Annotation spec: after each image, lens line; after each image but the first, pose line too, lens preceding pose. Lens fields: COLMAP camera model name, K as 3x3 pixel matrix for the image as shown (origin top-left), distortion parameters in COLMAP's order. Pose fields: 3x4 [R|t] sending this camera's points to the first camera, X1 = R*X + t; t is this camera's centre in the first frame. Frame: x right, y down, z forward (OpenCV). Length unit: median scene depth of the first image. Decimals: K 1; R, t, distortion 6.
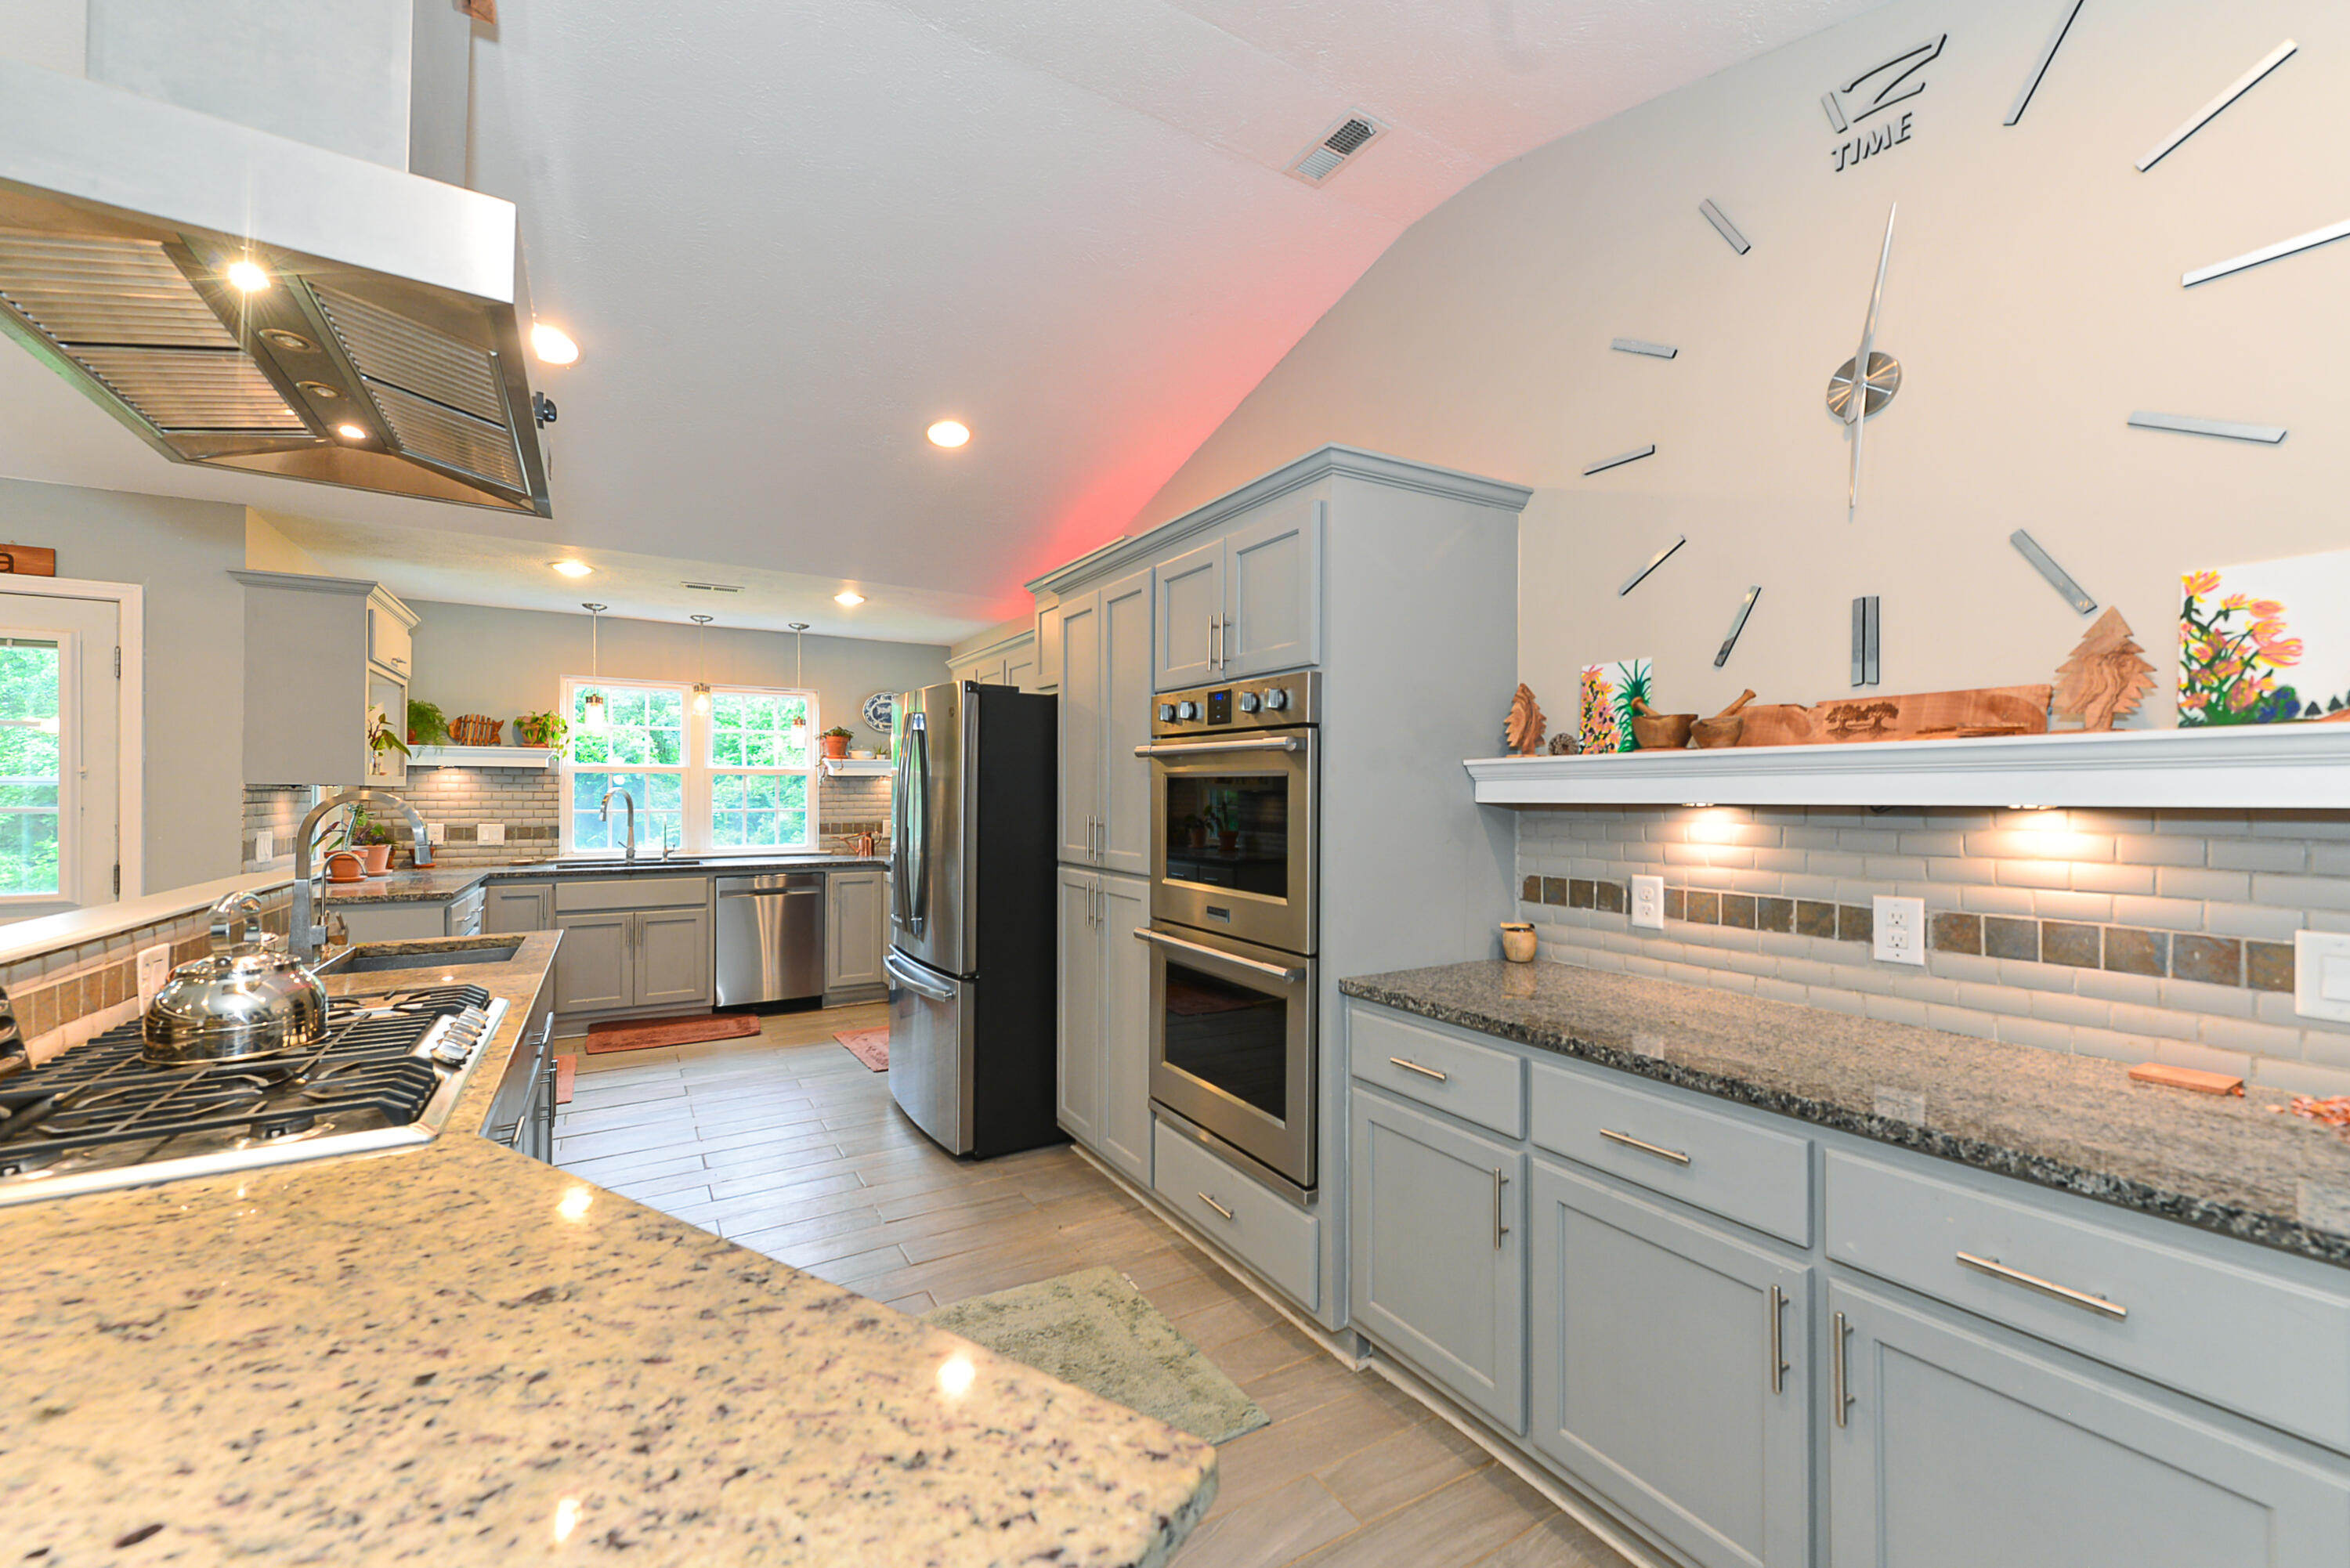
lens RADIAL K [[920.7, 0, 1159.0], [0, 920.7, 793.6], [0, 0, 1]] dist [0.011812, -0.004829]
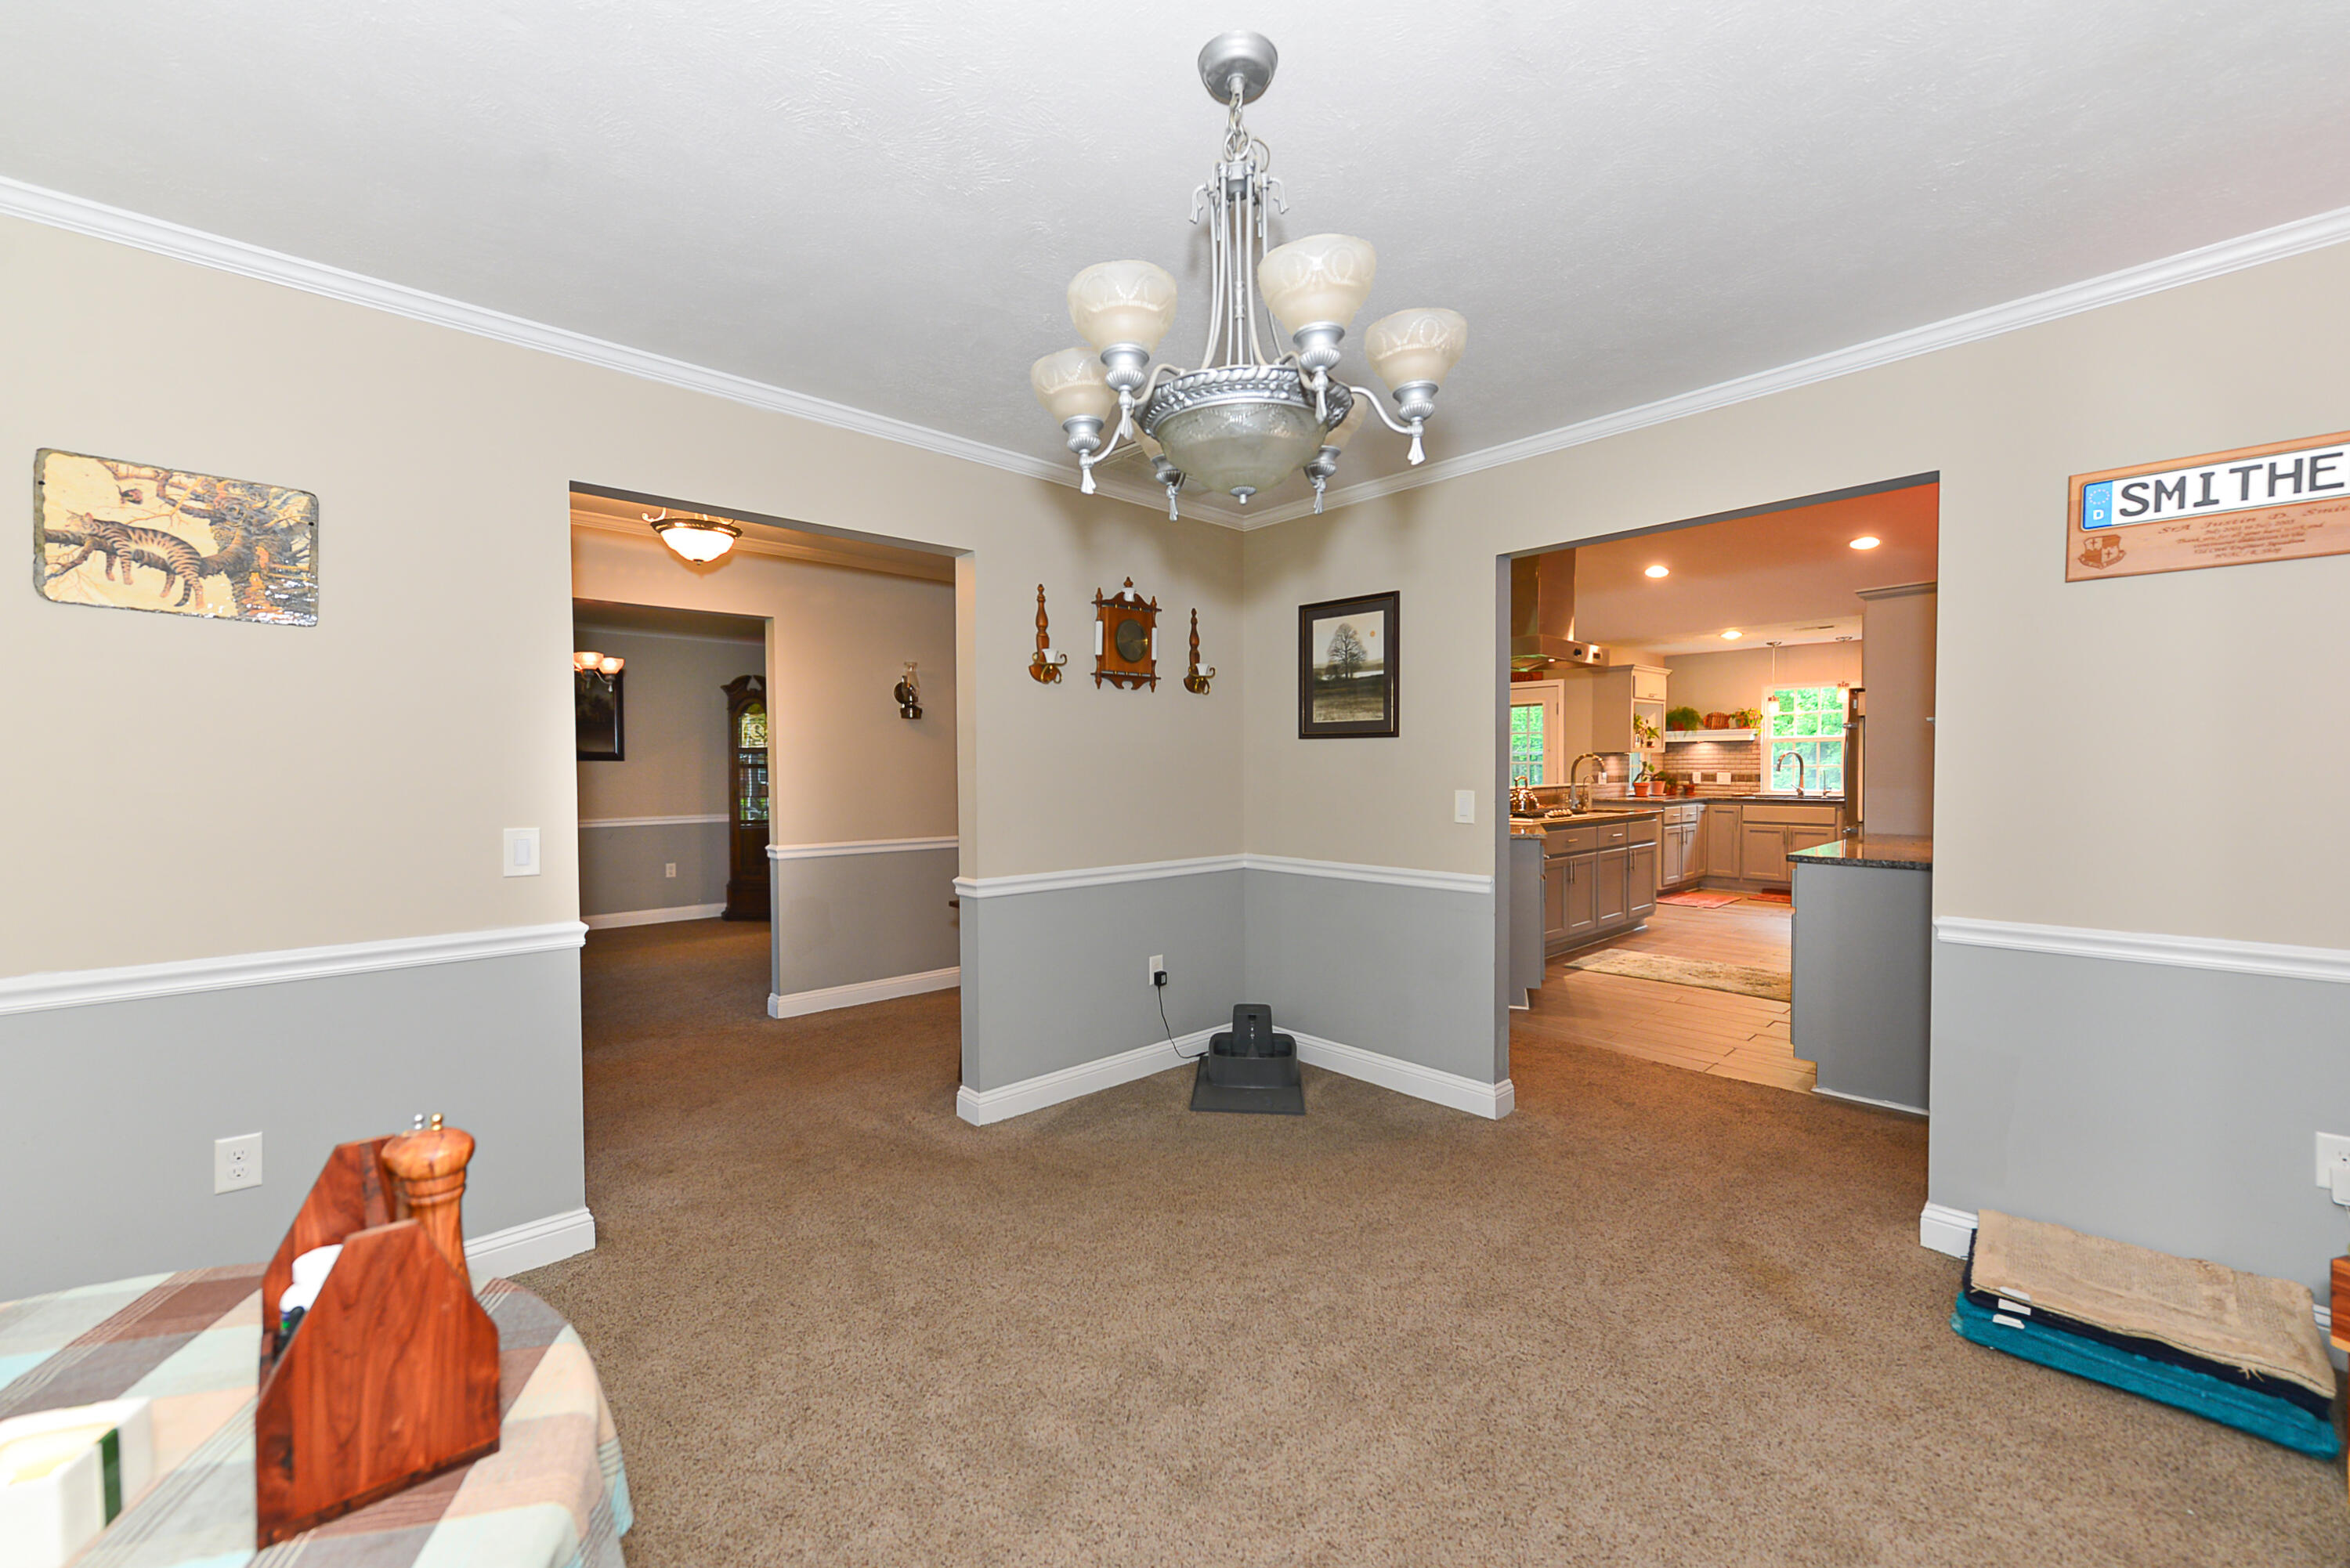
lens RADIAL K [[920.7, 0, 1159.0], [0, 920.7, 793.6], [0, 0, 1]] dist [0.011812, -0.004829]
pose [[0.211605, 0.026953, -0.976984, 0.818921], [0.008858, 0.999526, 0.029493, 0.011125], [0.977315, -0.014896, 0.211266, -0.460651]]
